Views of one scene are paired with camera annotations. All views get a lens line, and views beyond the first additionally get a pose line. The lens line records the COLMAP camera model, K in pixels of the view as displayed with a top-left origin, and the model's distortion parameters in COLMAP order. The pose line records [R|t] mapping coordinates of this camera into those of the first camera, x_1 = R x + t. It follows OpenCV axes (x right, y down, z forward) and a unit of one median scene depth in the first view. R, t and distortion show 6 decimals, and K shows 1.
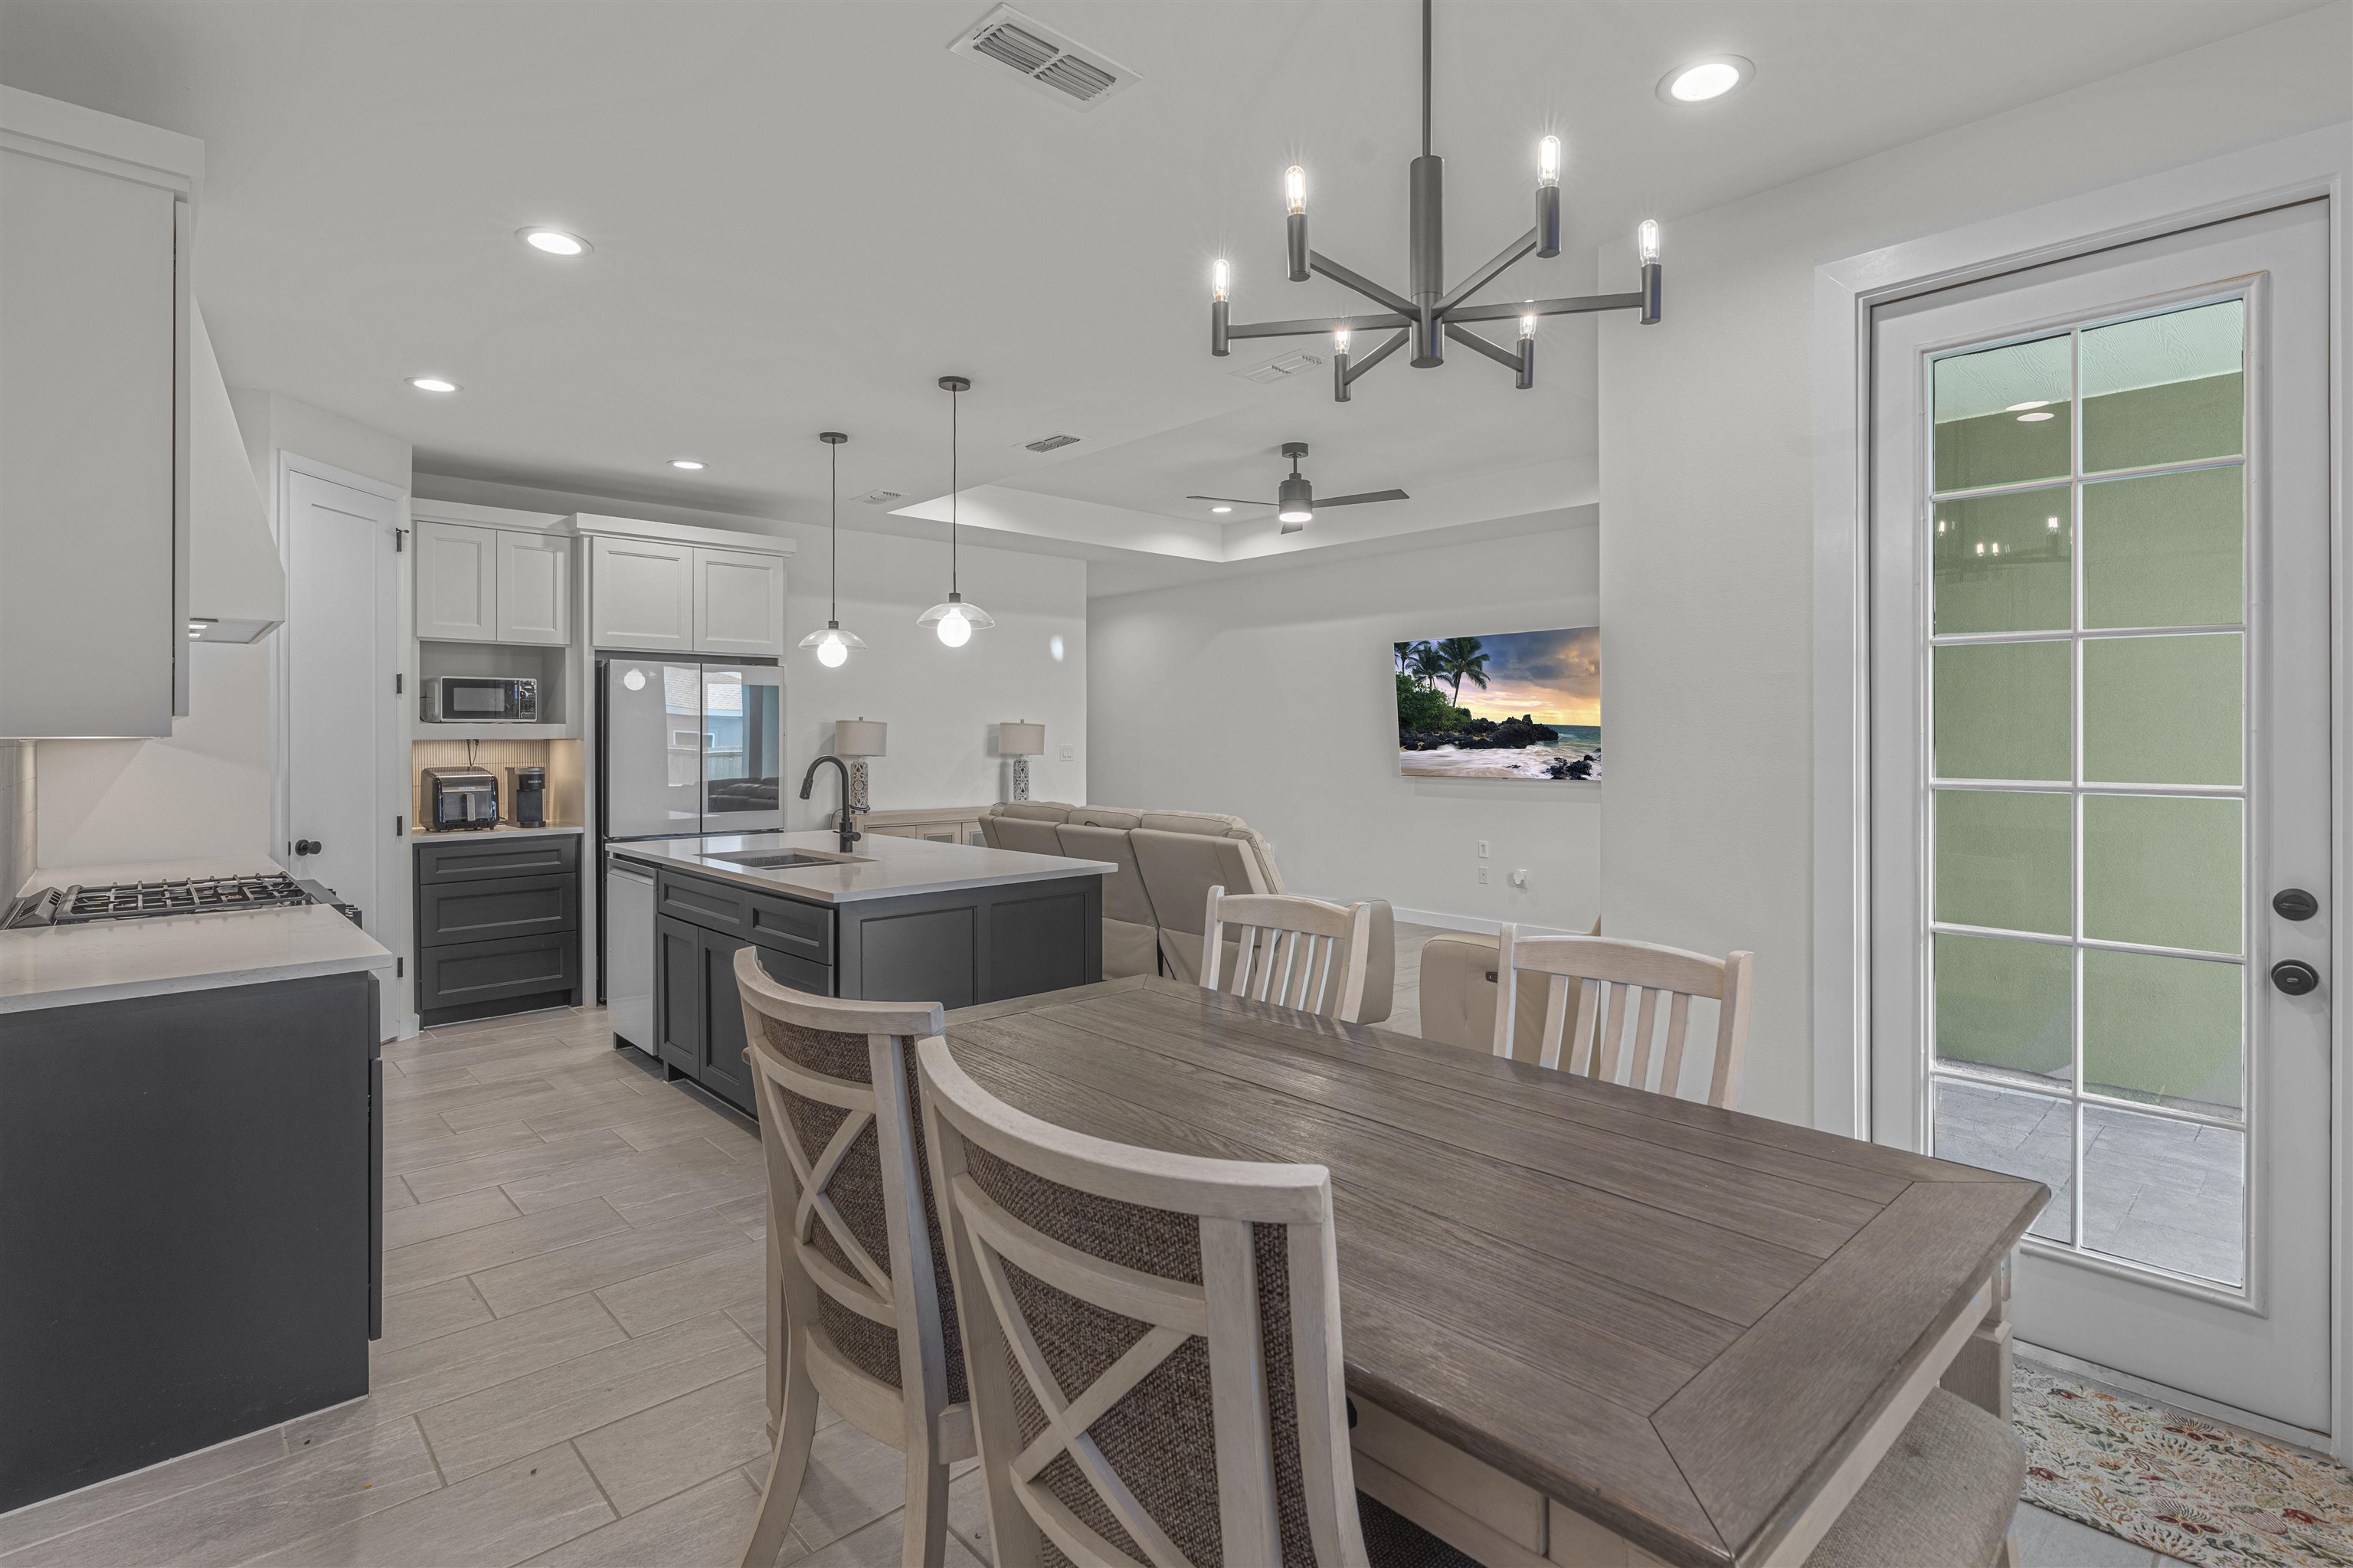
lens RADIAL K [[1142.3, 0, 1180.7], [0, 1142.3, 730.7], [0, 0, 1]] dist [0.000883, -0.000068]
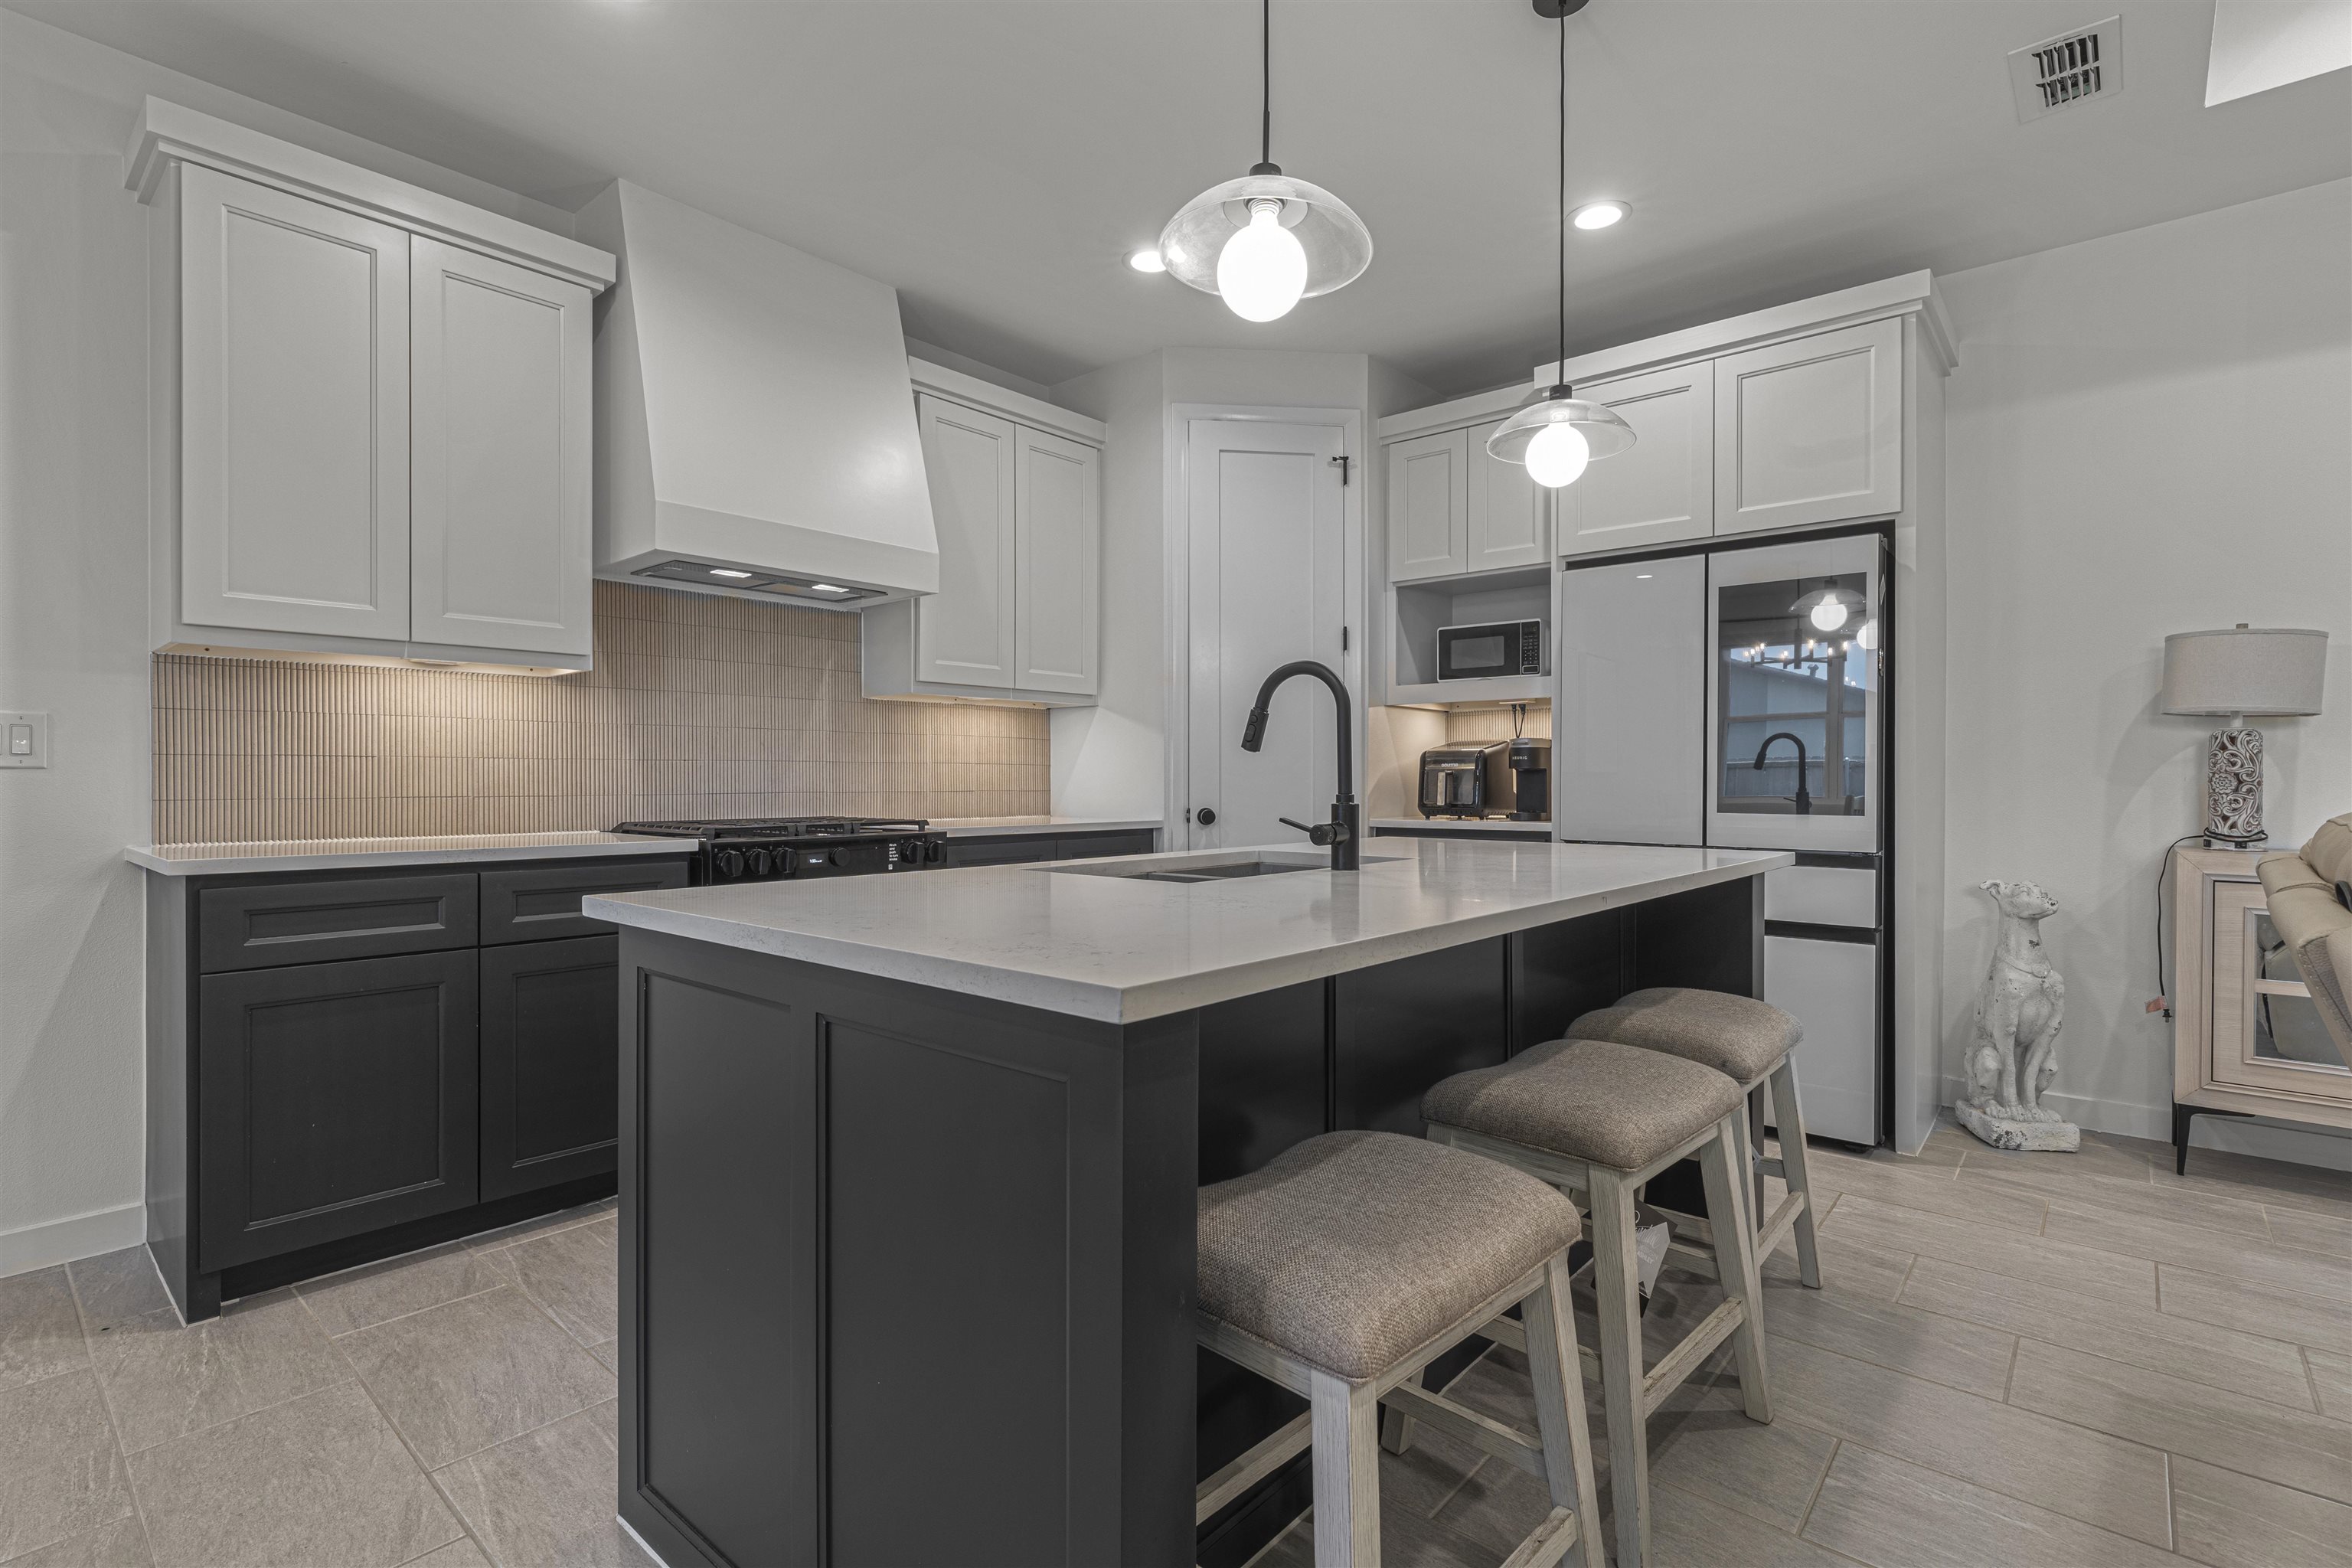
lens RADIAL K [[1100.4, 0, 1175.5], [0, 1100.4, 780.2], [0, 0, 1]] dist [-0.008397, 0.000169]
pose [[0.105433, 0.006658, -0.994404, 0.111906], [0.003787, 0.999968, 0.007096, 0.053994], [0.994419, -0.004514, 0.105405, 0.718754]]
